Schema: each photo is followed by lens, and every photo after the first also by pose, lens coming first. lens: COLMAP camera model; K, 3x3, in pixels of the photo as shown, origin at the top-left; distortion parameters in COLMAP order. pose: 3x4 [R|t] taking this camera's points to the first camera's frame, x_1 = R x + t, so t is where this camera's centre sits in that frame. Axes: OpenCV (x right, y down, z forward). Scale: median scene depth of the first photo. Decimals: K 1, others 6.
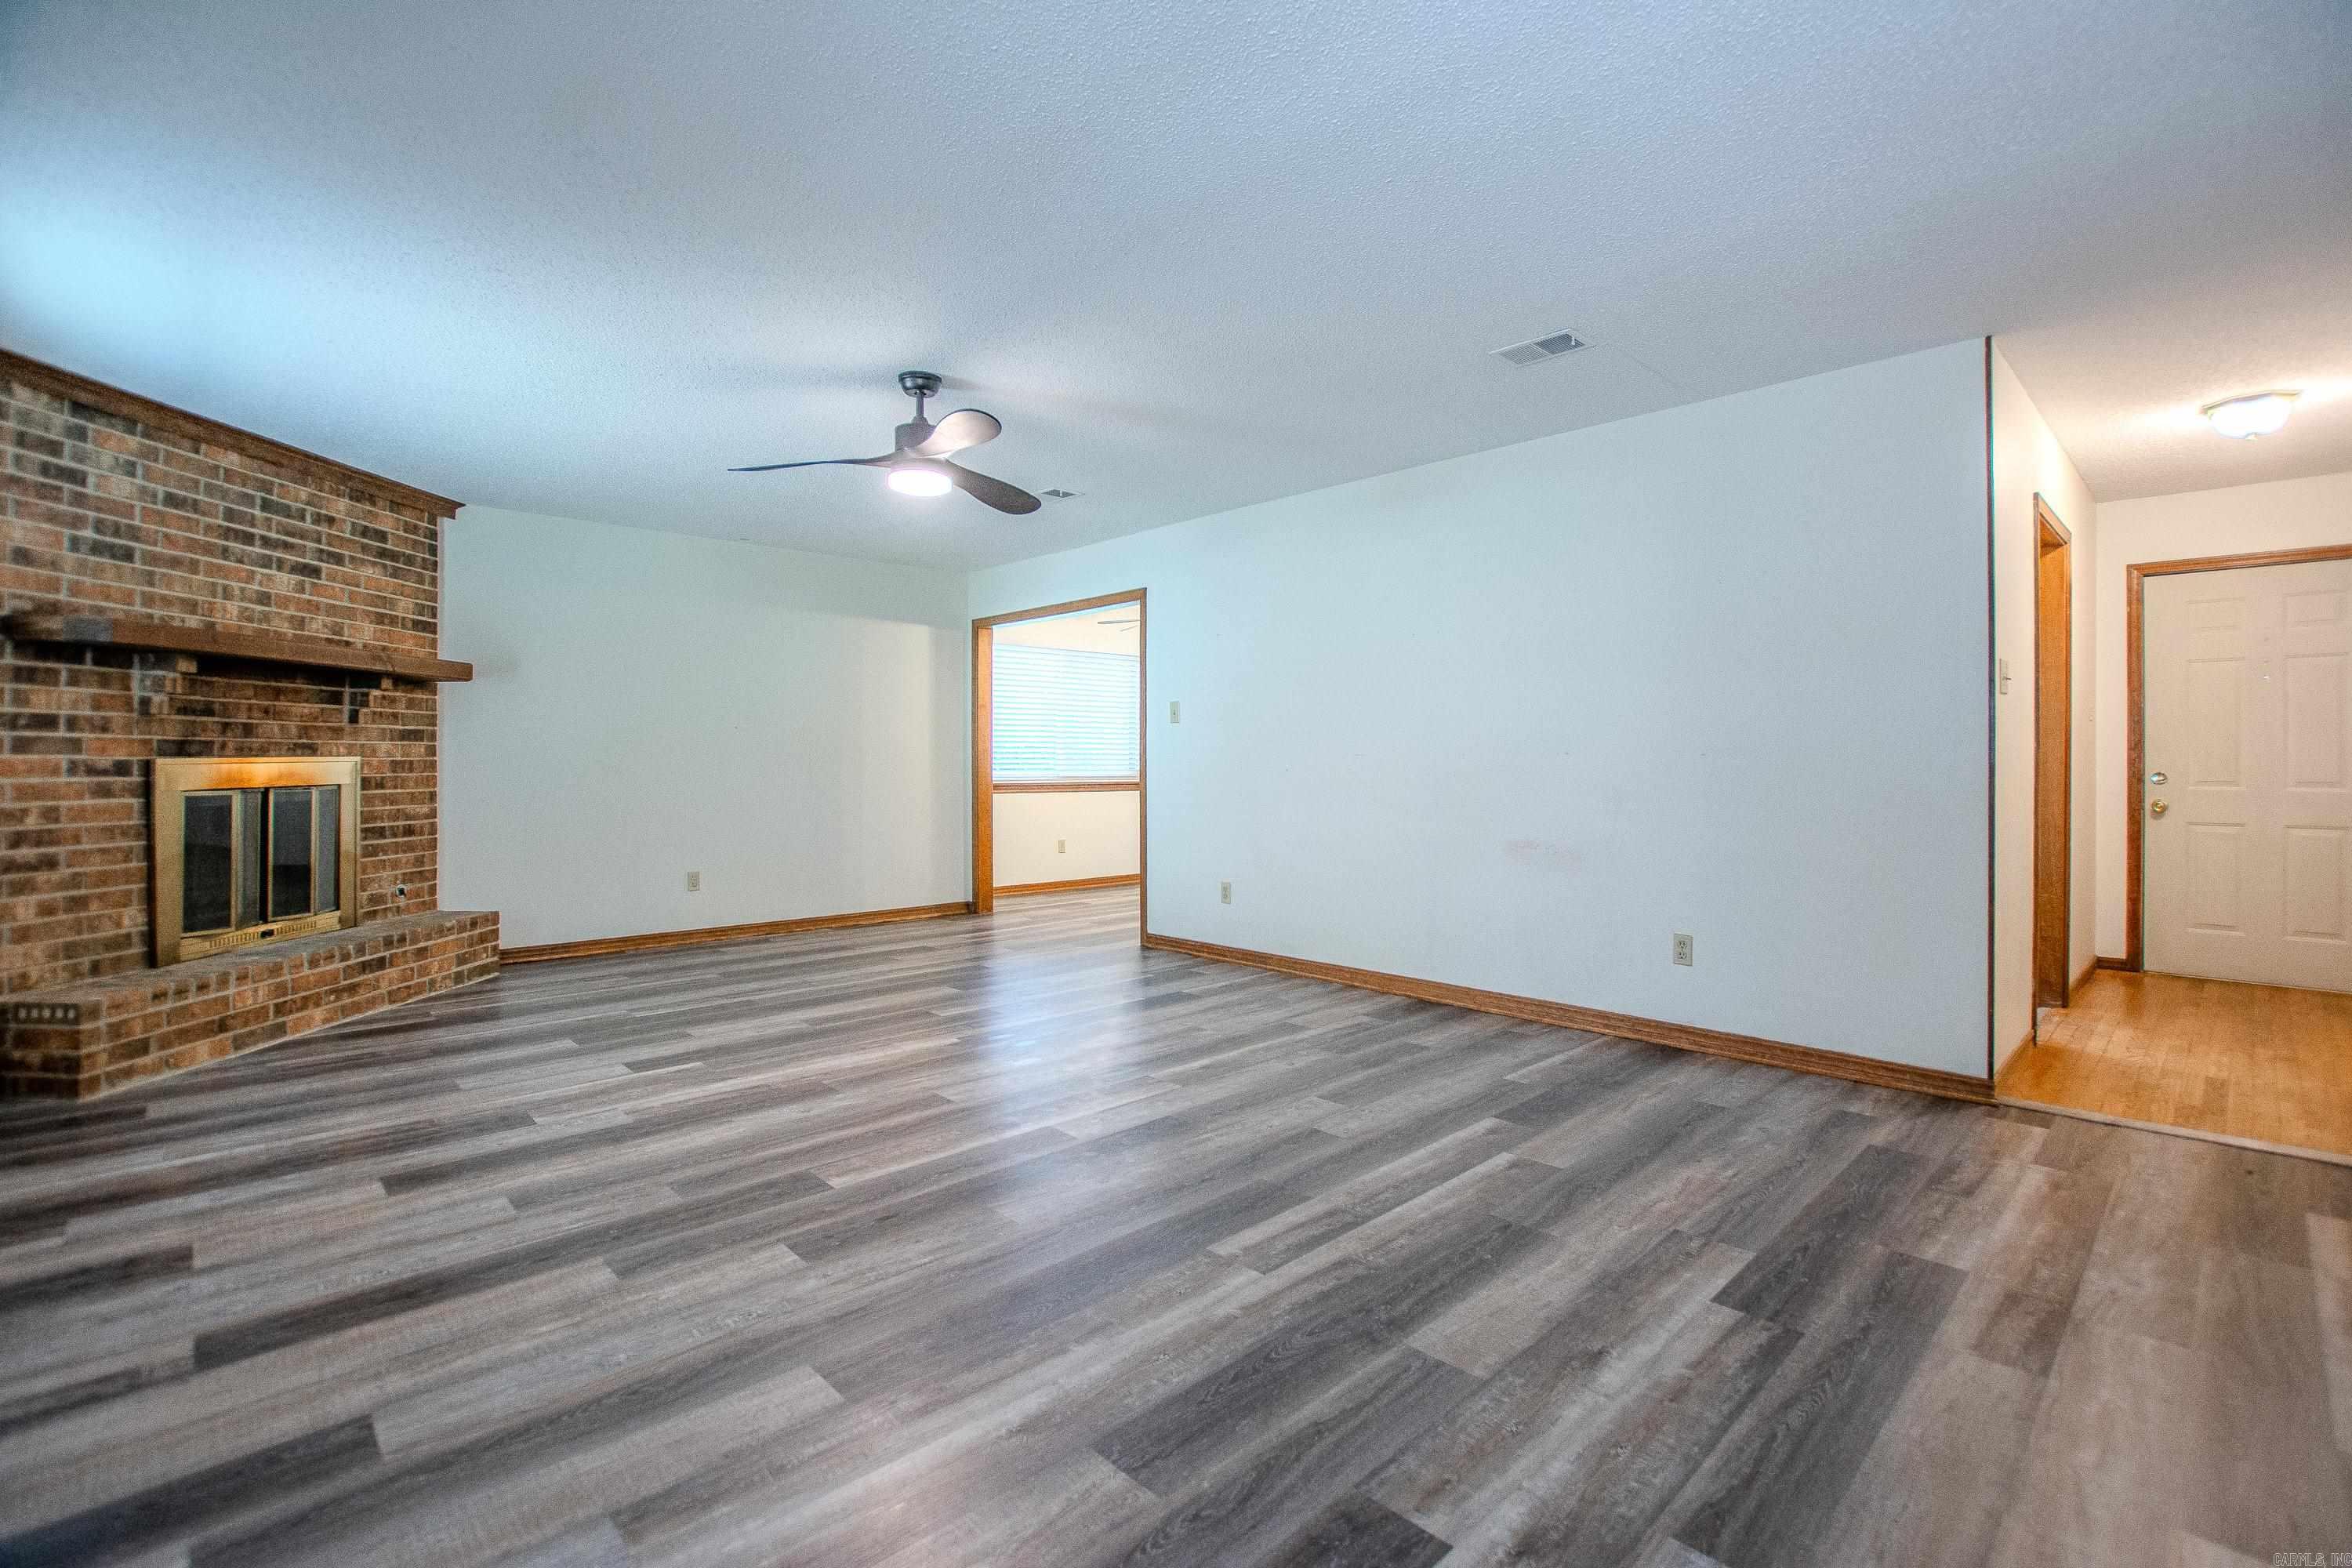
lens RADIAL K [[1046.0, 0, 1183.6], [0, 1046.0, 748.0], [0, 0, 1]] dist [-0.033820, 0.001591]
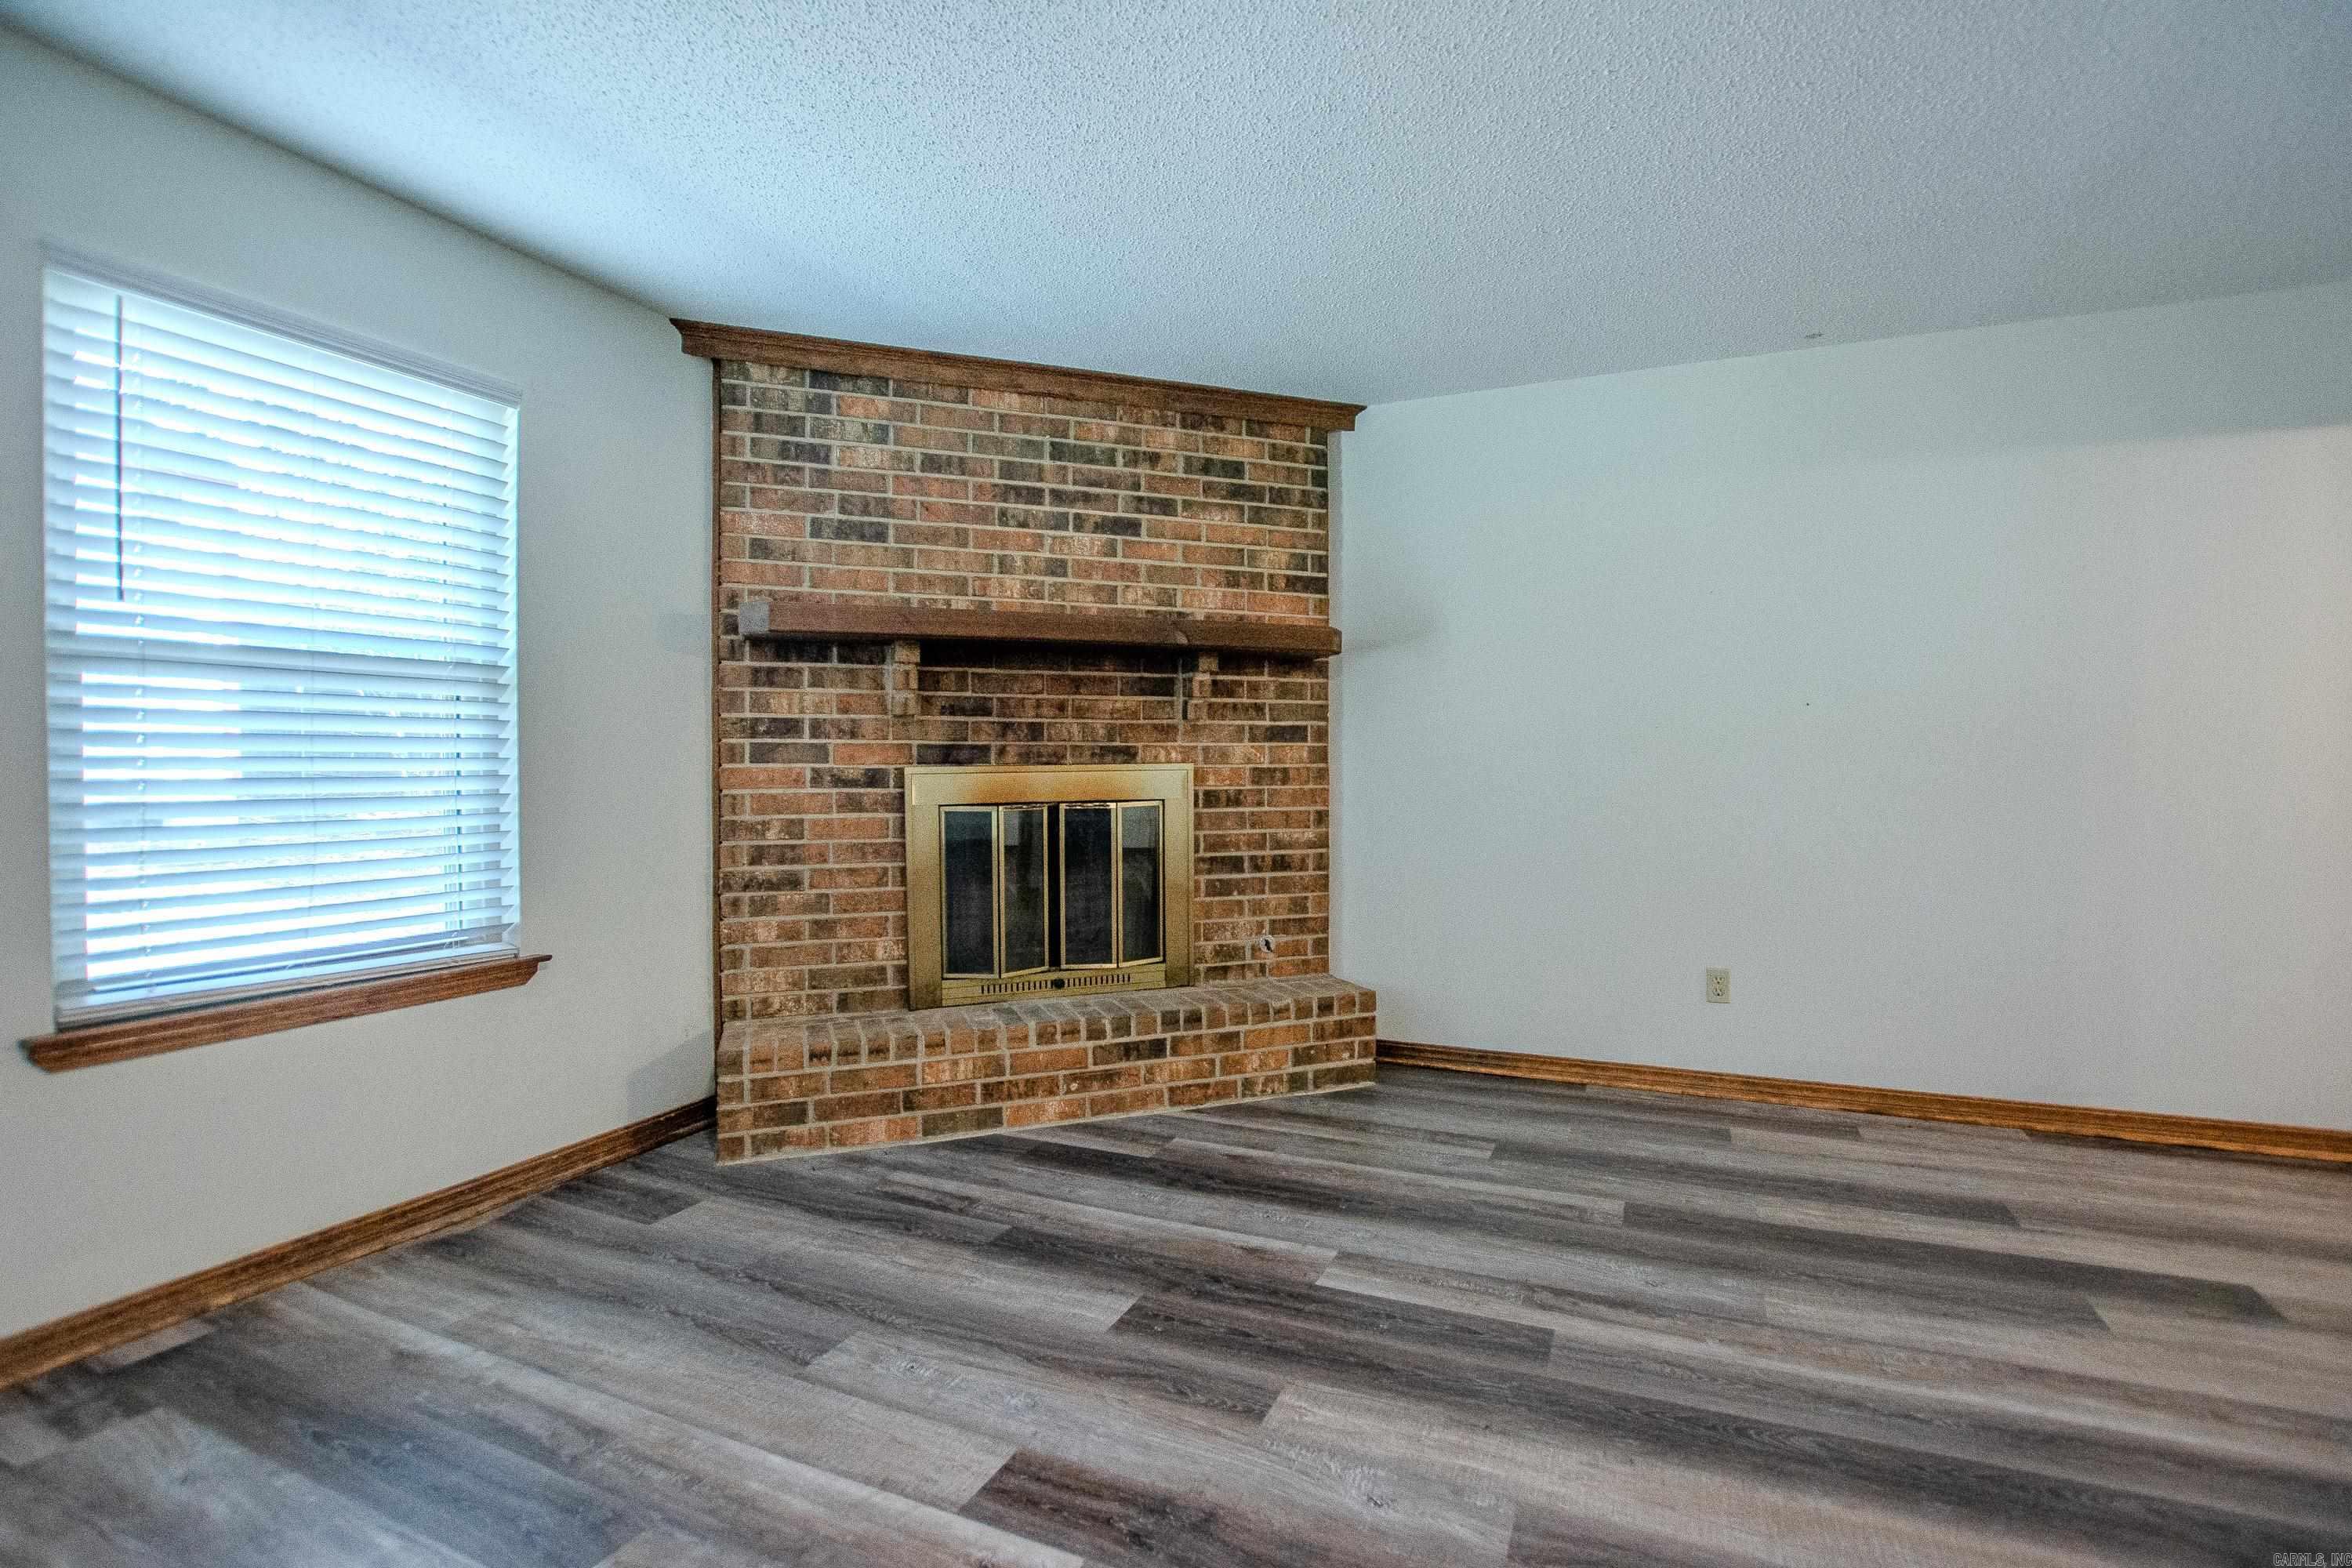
lens RADIAL K [[1046.0, 0, 1209.9], [0, 1046.0, 784.1], [0, 0, 1]] dist [-0.033820, 0.001591]
pose [[0.367619, 0.013276, -0.929882, -0.099175], [0.014596, 0.999693, 0.020043, 0.010512], [0.929862, -0.020941, 0.367312, 0.890695]]
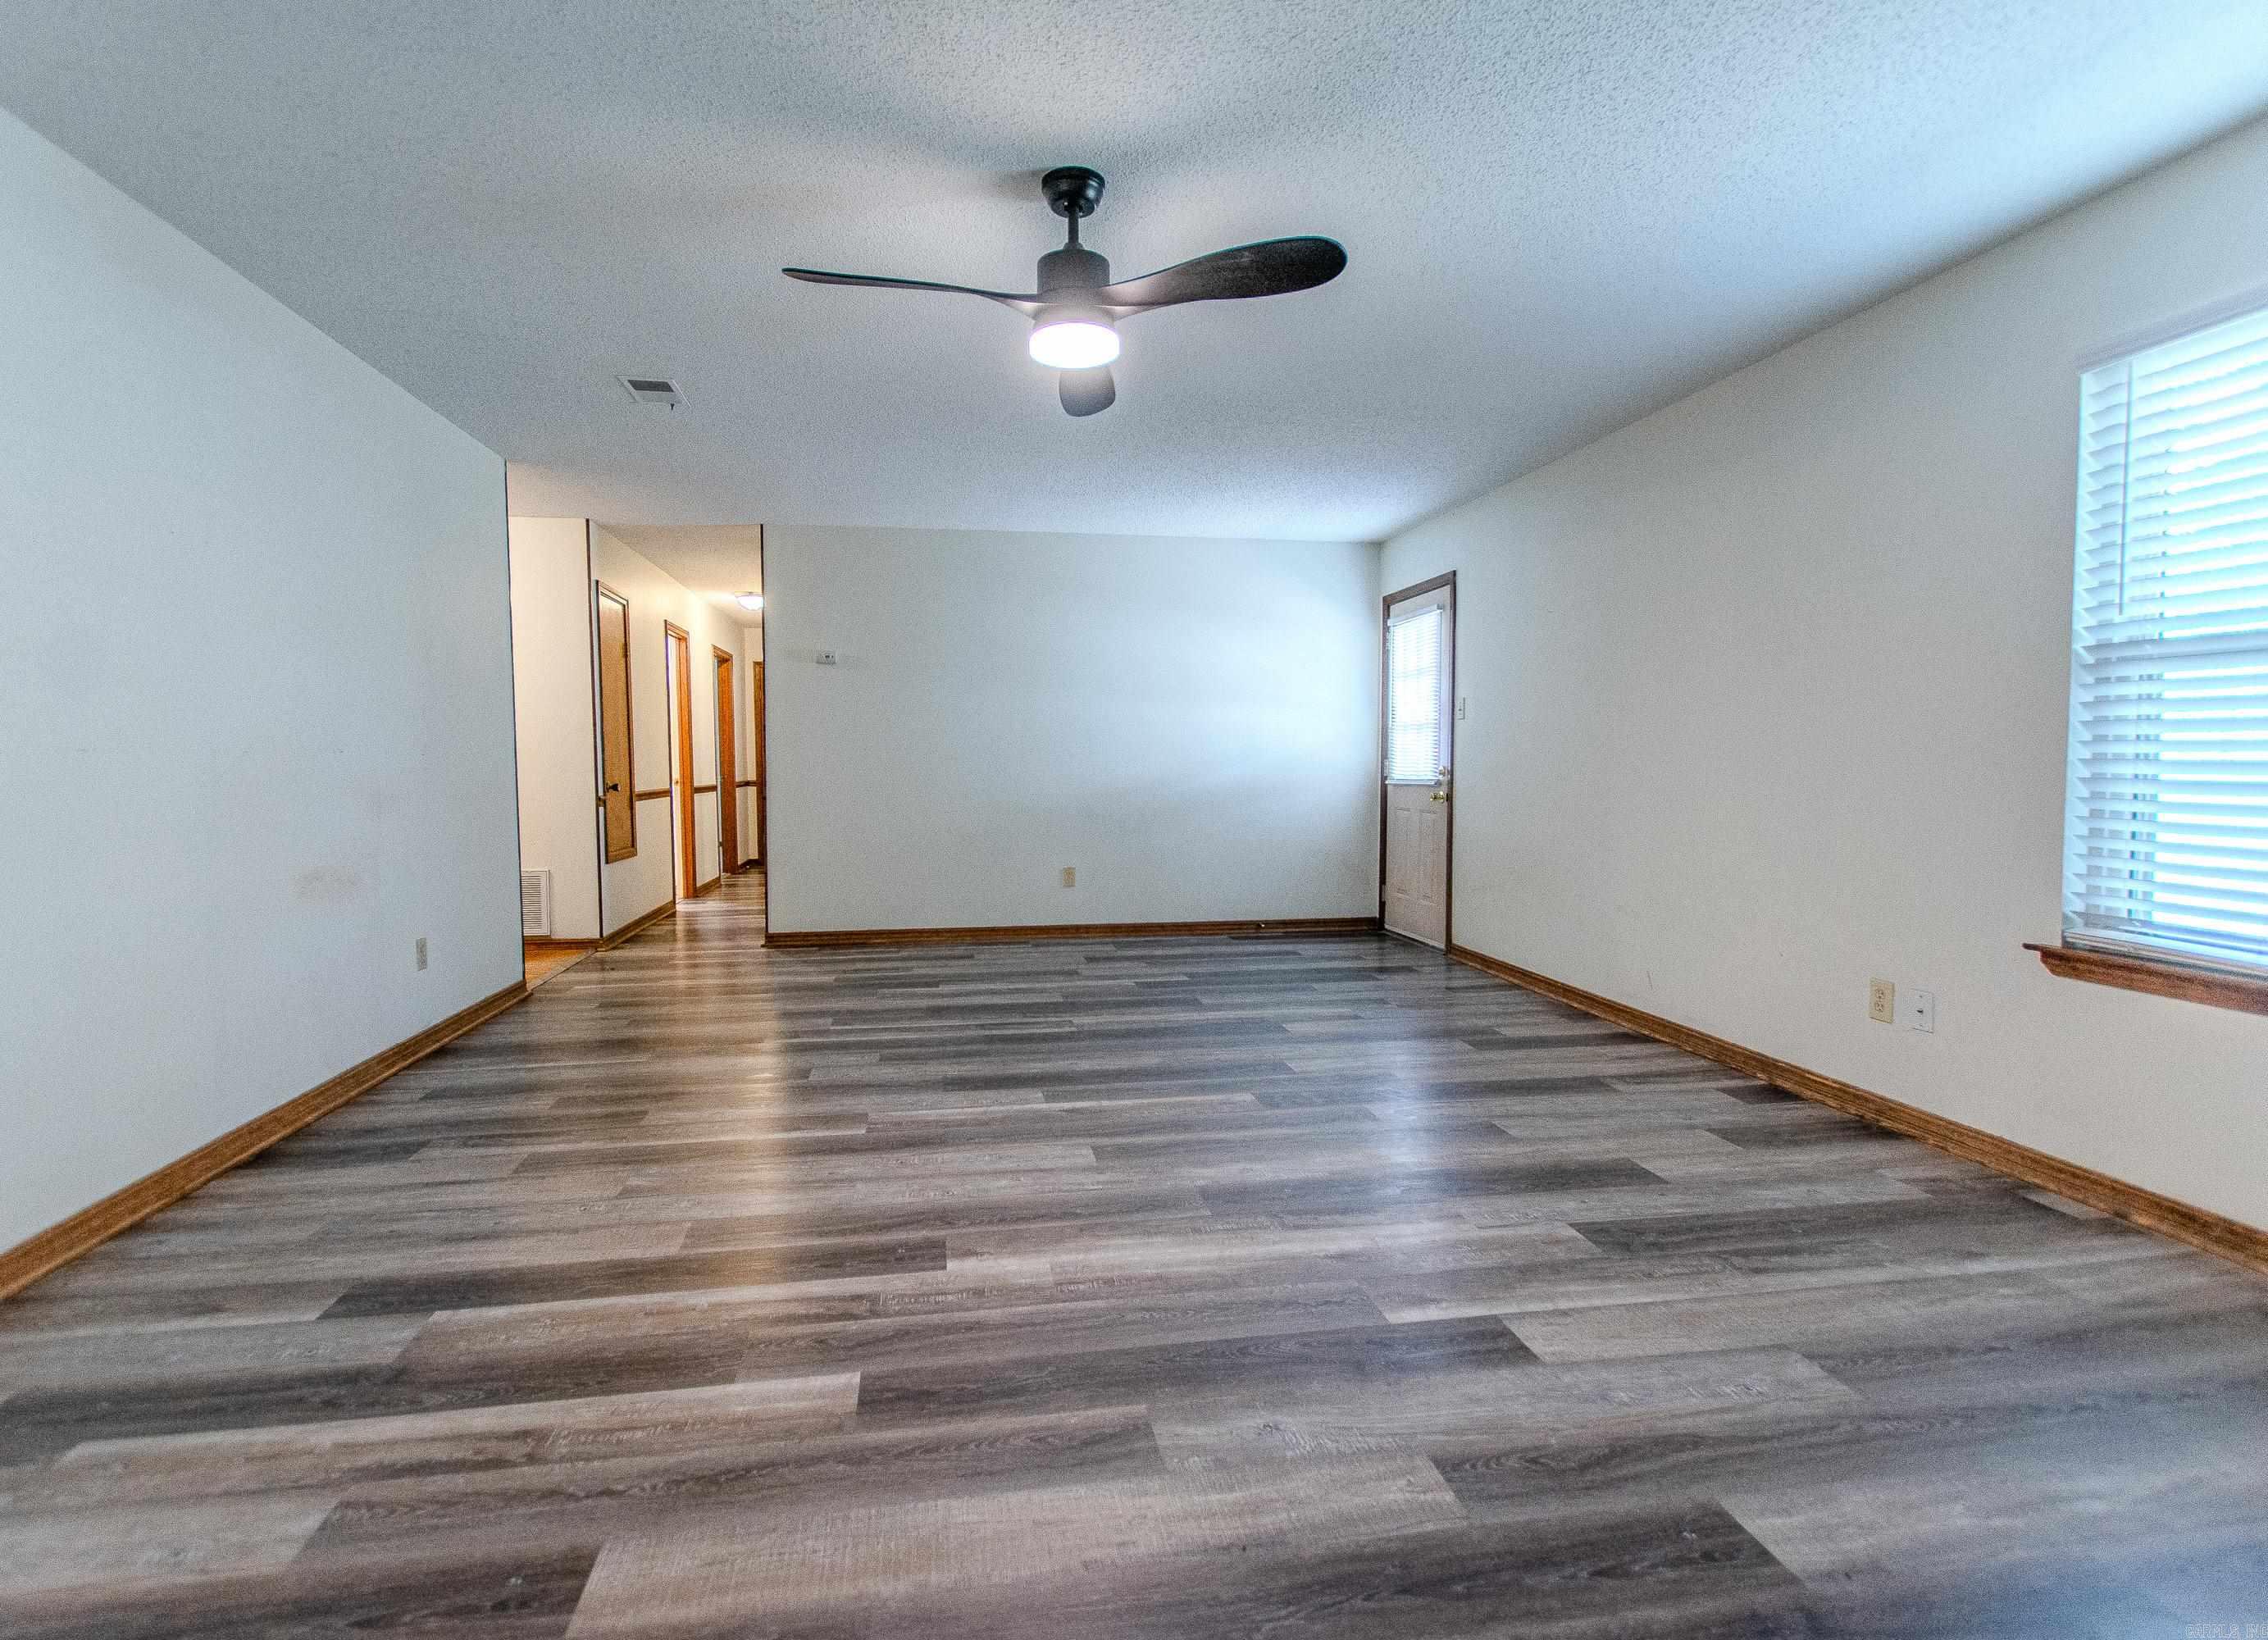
lens RADIAL K [[1082.4, 0, 1105.0], [0, 1082.4, 815.1], [0, 0, 1]] dist [-0.009569, -0.002762]
pose [[-0.825109, -0.023594, 0.564480, -0.626602], [-0.000325, 0.999147, 0.041288, 0.017338], [-0.564973, 0.033884, -0.824413, 1.468830]]
